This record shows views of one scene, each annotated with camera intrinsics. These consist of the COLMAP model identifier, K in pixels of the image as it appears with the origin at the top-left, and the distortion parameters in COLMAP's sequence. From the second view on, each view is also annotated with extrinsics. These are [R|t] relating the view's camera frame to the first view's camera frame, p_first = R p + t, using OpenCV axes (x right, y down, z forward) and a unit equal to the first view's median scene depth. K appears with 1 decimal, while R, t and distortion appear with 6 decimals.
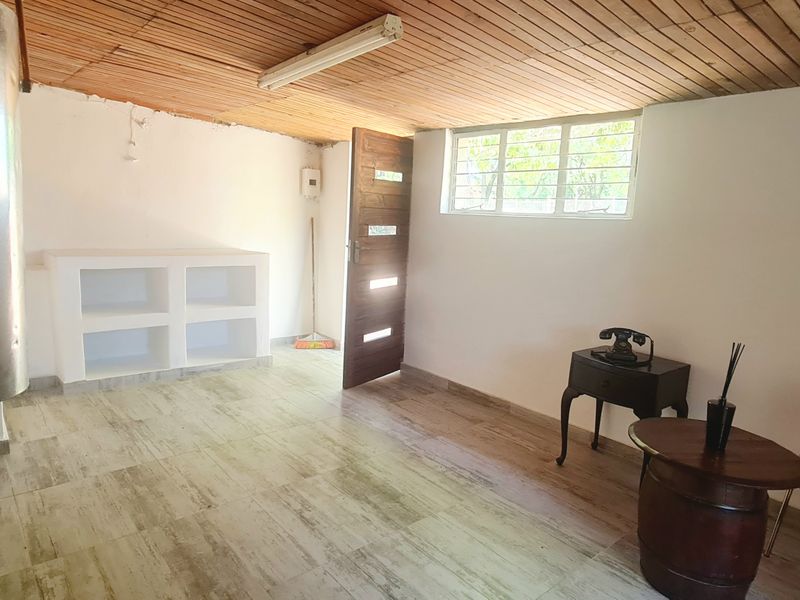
lens RADIAL K [[523.8, 0, 405.7], [0, 523.8, 299.4], [0, 0, 1]] dist [-0.009878, -0.003931]
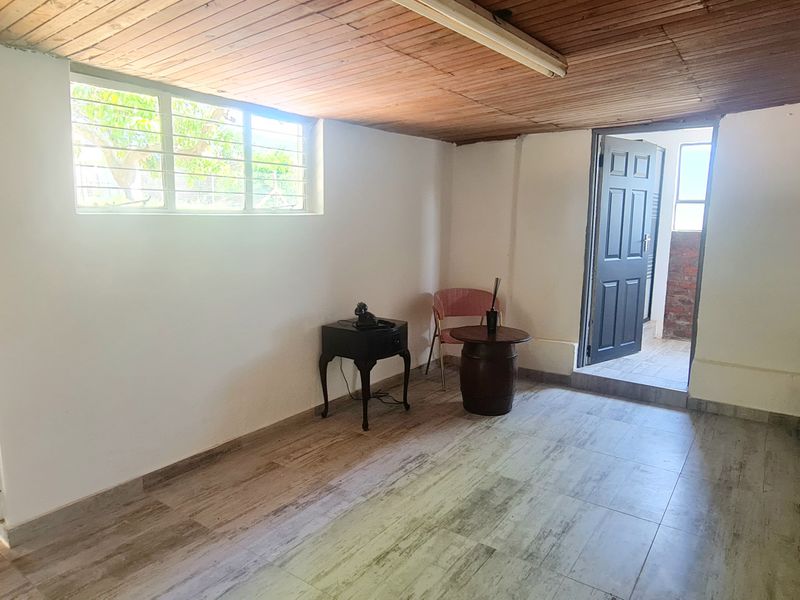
lens RADIAL K [[523.8, 0, 402.8], [0, 523.8, 298.9], [0, 0, 1]] dist [-0.009878, -0.003931]
pose [[-0.227554, -0.206361, 0.951648, -0.701119], [0.126283, 0.962780, 0.238971, -0.210682], [-0.965542, 0.174555, -0.193024, 0.996805]]
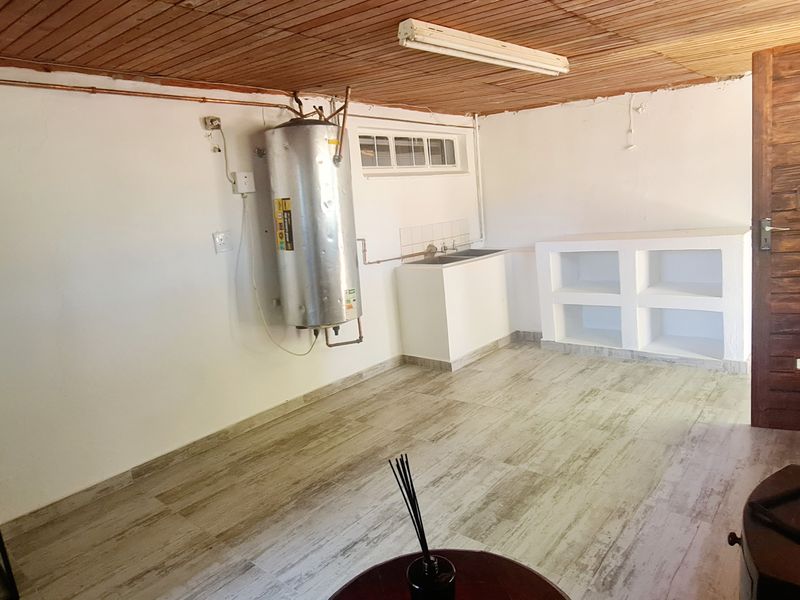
lens RADIAL K [[523.8, 0, 401.0], [0, 523.8, 298.9], [0, 0, 1]] dist [-0.009878, -0.003931]
pose [[0.128616, 0.109868, -0.985590, 0.625120], [-0.045627, 0.993447, 0.104789, -0.066755], [0.990644, 0.031492, 0.132786, 0.524540]]
